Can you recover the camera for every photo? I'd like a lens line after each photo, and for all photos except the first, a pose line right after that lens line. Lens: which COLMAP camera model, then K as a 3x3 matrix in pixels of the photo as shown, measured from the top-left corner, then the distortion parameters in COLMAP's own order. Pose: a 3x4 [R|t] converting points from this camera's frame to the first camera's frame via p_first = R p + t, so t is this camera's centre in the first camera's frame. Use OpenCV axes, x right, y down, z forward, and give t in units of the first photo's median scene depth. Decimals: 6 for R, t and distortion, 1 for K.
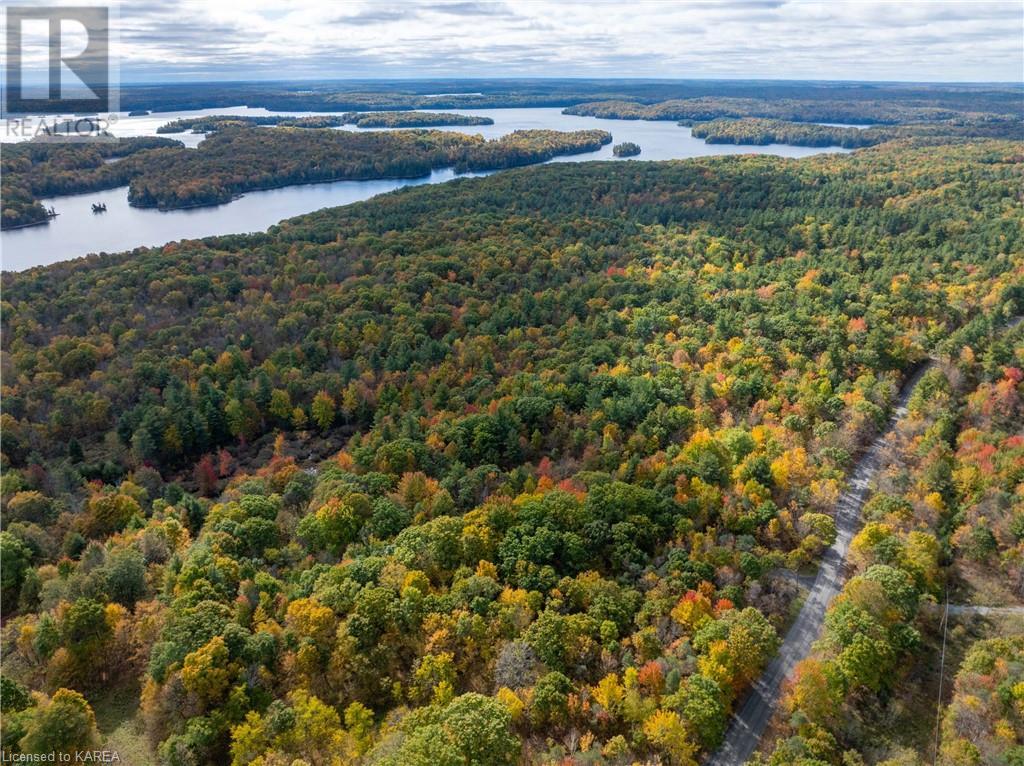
lens RADIAL K [[722.9, 0, 512.6], [0, 722.9, 386.9], [0, 0, 1]] dist [-0.047564, 0.015303]
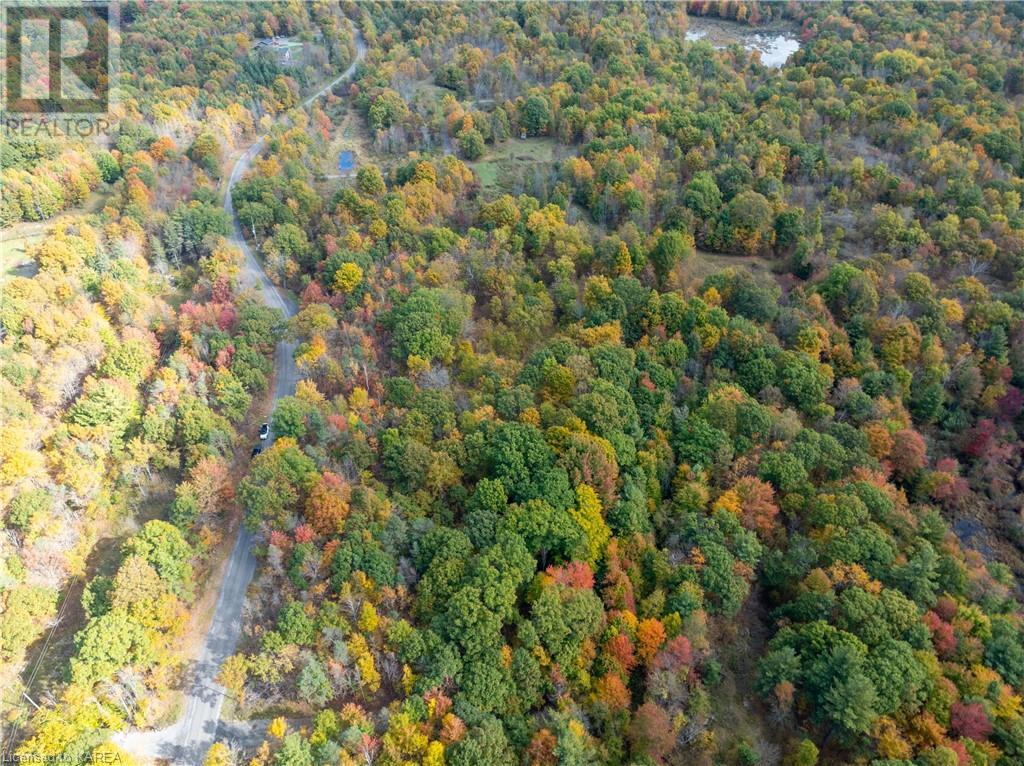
lens RADIAL K [[722.9, 0, 511.8], [0, 722.9, 376.8], [0, 0, 1]] dist [-0.047564, 0.015303]
pose [[-0.762017, 0.392143, -0.515319, 0.238439], [-0.254079, 0.550915, 0.794944, -0.283562], [0.595628, 0.736693, -0.320171, 0.643088]]
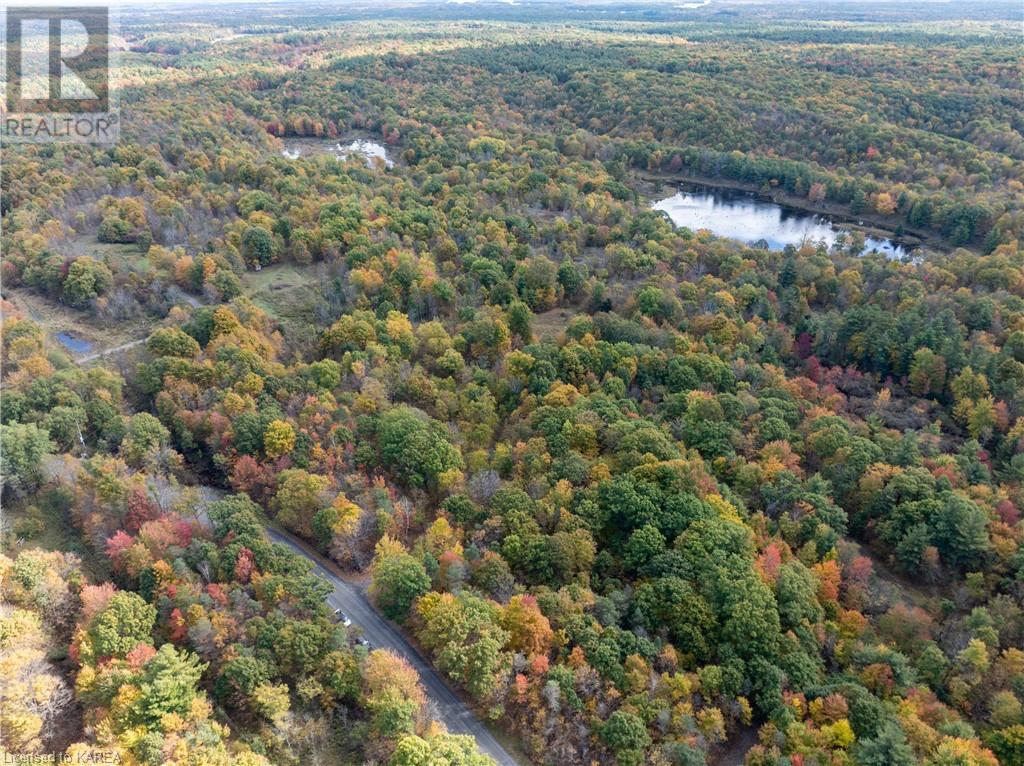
lens RADIAL K [[722.9, 0, 509.6], [0, 722.9, 378.0], [0, 0, 1]] dist [-0.047564, 0.015303]
pose [[-0.185567, 0.478030, -0.858518, 0.424322], [-0.384009, 0.768935, 0.511152, -0.175837], [0.904490, 0.424531, 0.040879, 0.395311]]
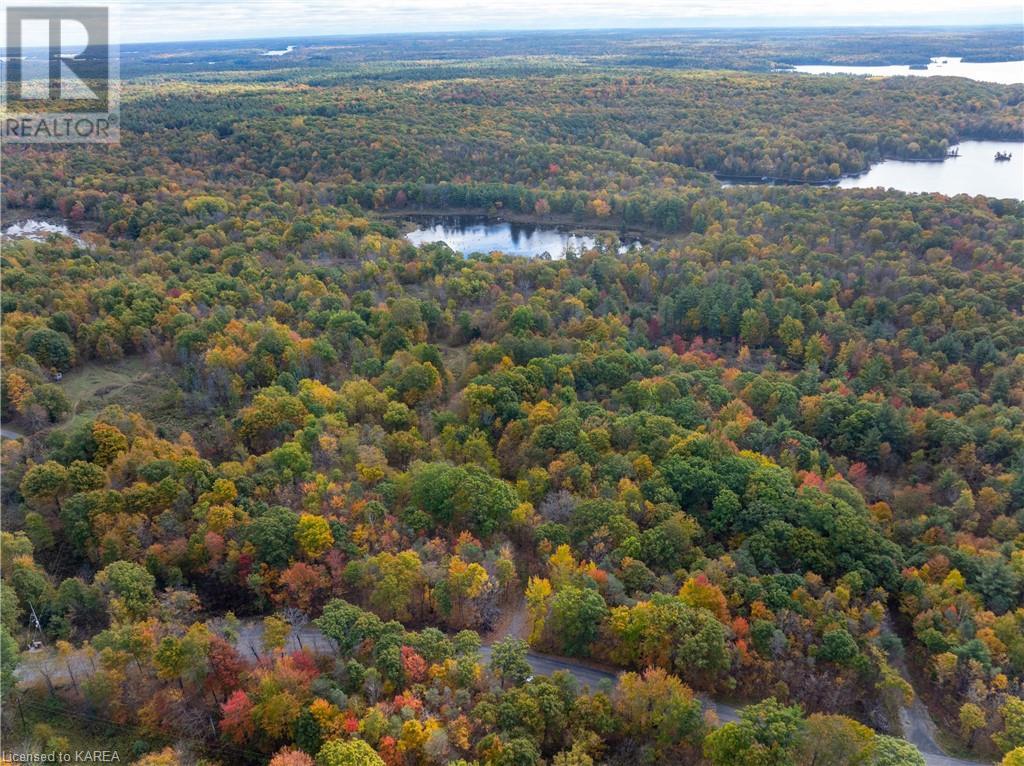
lens RADIAL K [[722.9, 0, 510.5], [0, 722.9, 386.4], [0, 0, 1]] dist [-0.047564, 0.015303]
pose [[0.328990, 0.422516, -0.844539, 0.416267], [-0.360820, 0.882709, 0.301055, -0.064687], [0.872682, 0.205682, 0.442855, 0.140304]]
